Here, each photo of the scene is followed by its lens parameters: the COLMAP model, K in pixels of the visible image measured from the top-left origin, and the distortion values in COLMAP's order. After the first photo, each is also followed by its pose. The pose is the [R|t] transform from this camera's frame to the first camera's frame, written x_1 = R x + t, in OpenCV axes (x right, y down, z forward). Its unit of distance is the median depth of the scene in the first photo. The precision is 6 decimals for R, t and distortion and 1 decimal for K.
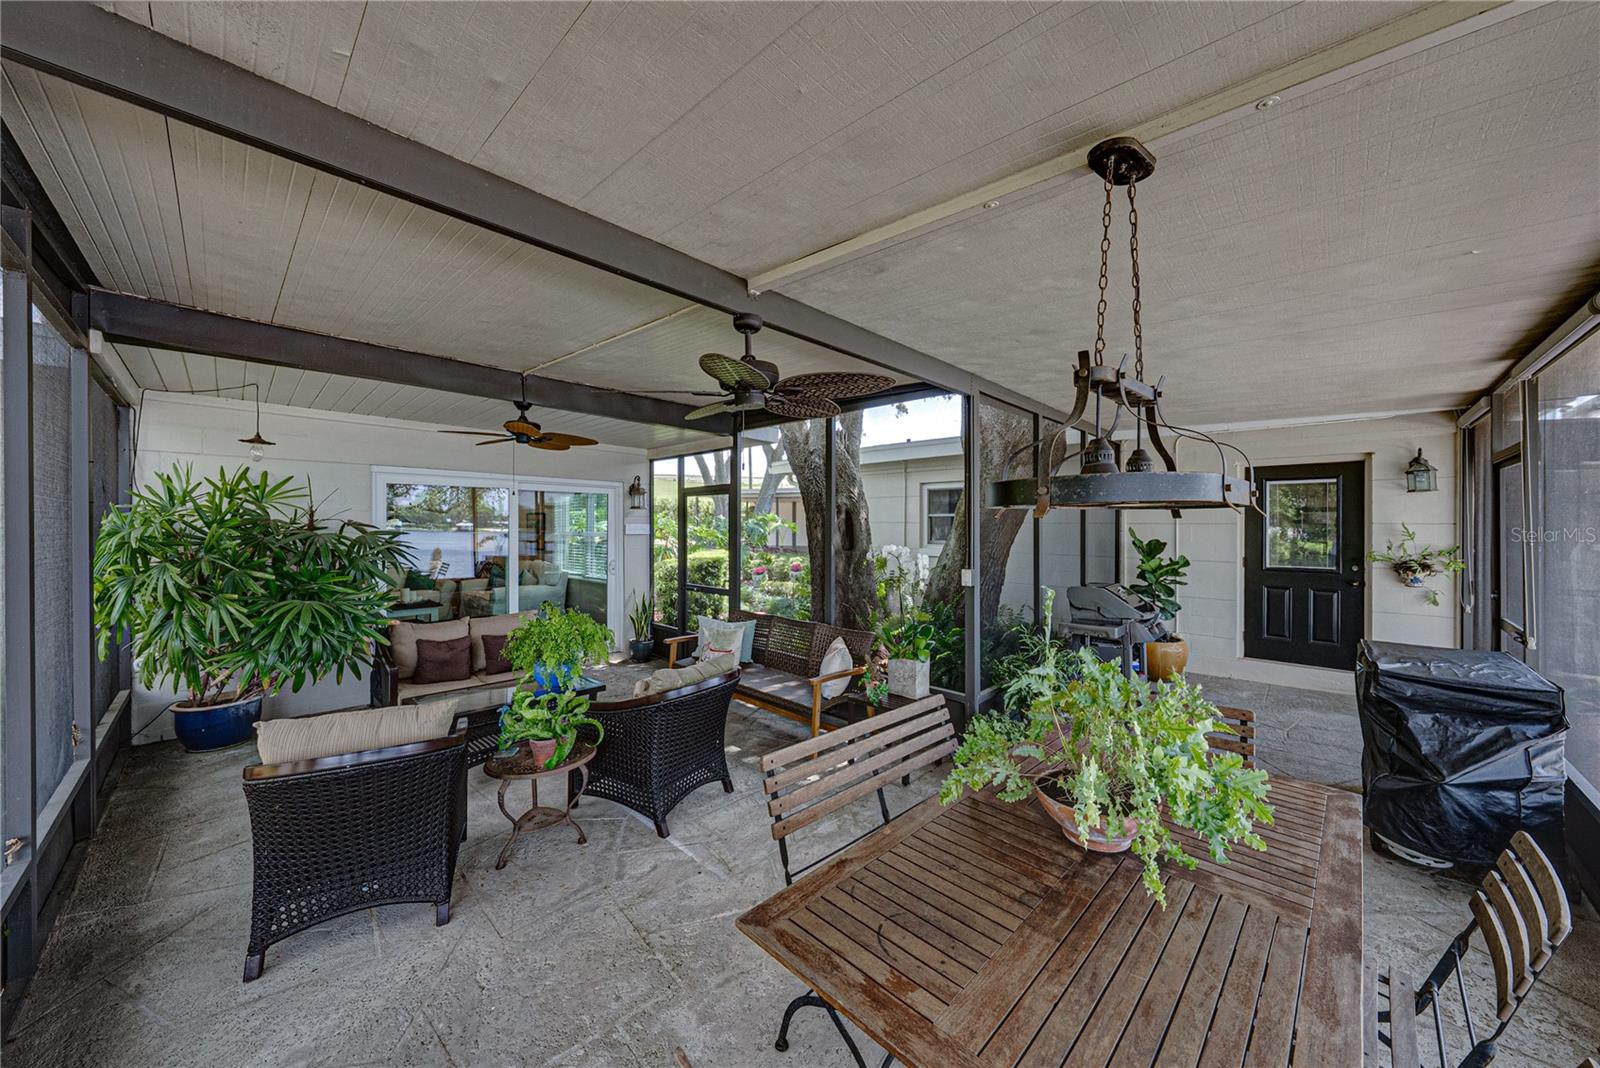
lens RADIAL K [[541.7, 0, 791.1], [0, 541.7, 531.4], [0, 0, 1]] dist [-0.000523, -0.000032]
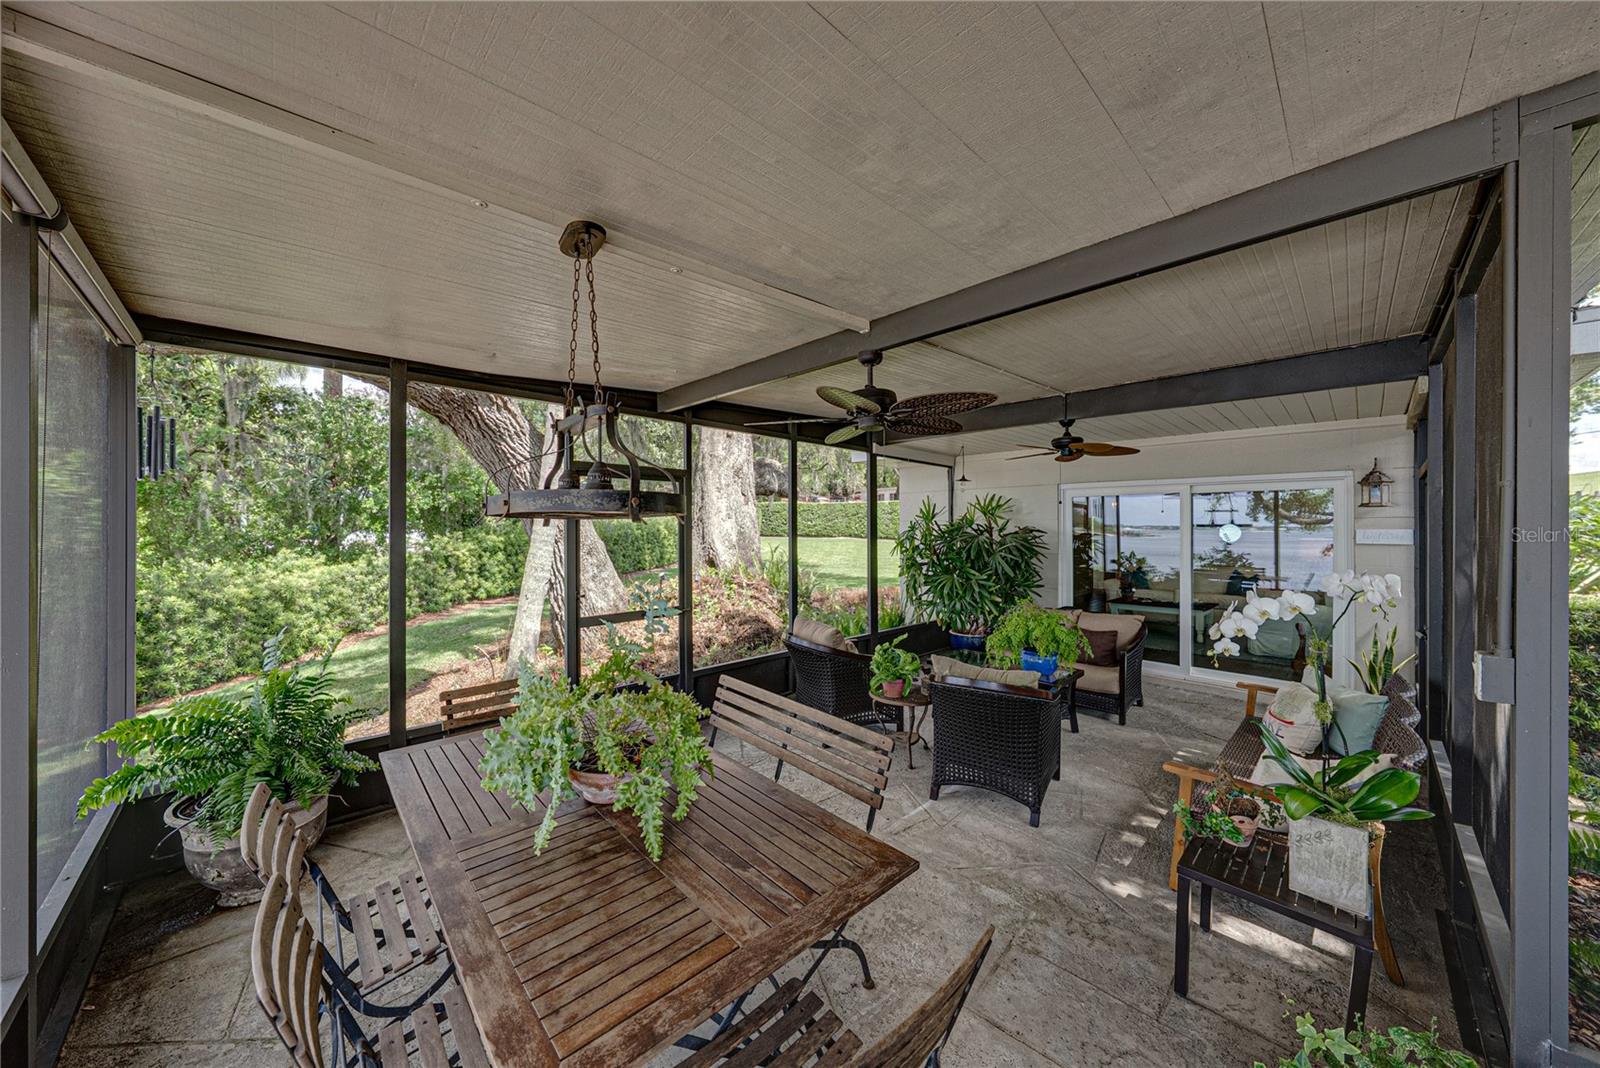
lens RADIAL K [[541.7, 0, 791.1], [0, 541.7, 531.4], [0, 0, 1]] dist [-0.000523, -0.000032]
pose [[-0.034547, -0.005922, -0.999386, 0.604384], [-0.013335, 0.999896, -0.005464, -0.002579], [0.999314, 0.013138, -0.034623, 0.489237]]
